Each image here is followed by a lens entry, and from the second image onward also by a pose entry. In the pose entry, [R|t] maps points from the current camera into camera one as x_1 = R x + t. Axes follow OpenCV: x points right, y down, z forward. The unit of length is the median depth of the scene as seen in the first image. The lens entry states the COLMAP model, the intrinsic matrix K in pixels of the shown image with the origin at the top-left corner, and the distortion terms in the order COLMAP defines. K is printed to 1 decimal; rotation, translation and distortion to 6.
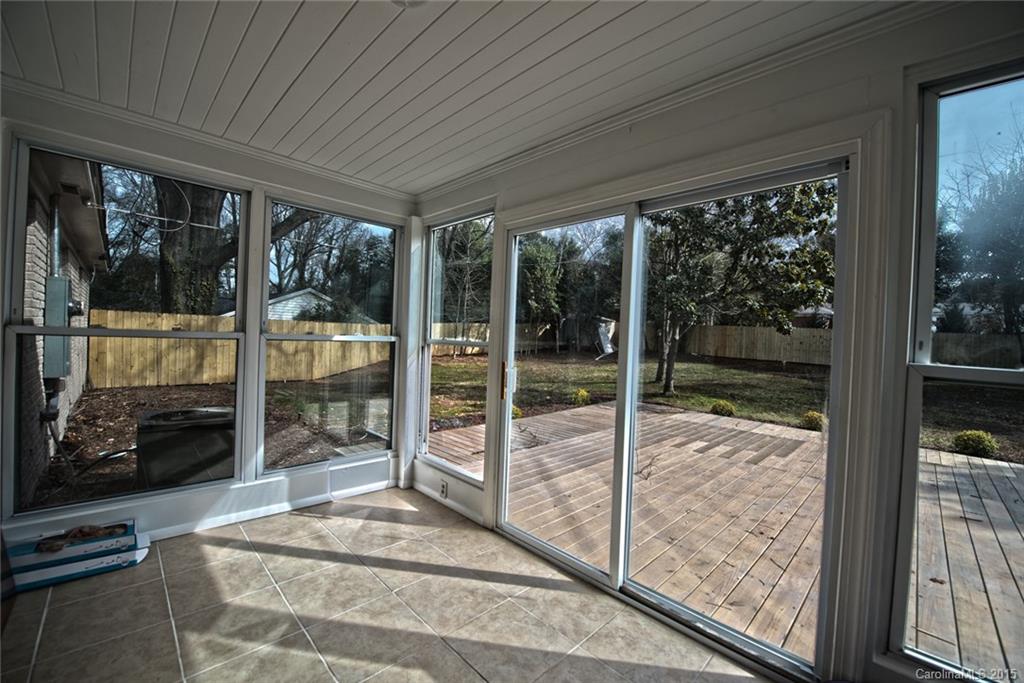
lens RADIAL K [[408.0, 0, 509.0], [0, 408.0, 340.6], [0, 0, 1]] dist [-0.019463, -0.001546]
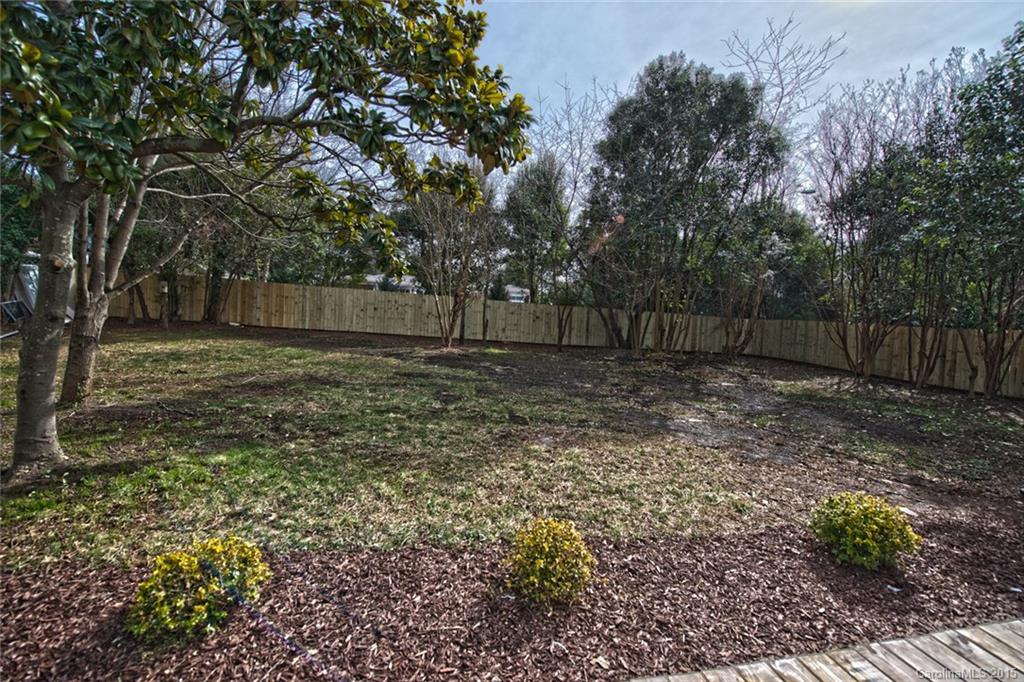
lens RADIAL K [[408.0, 0, 509.3], [0, 408.0, 338.5], [0, 0, 1]] dist [-0.019463, -0.001546]
pose [[0.554910, -0.041667, 0.830866, 0.222578], [-0.014842, 0.998090, 0.059966, 0.015443], [-0.831778, -0.045608, 0.553231, 0.376828]]
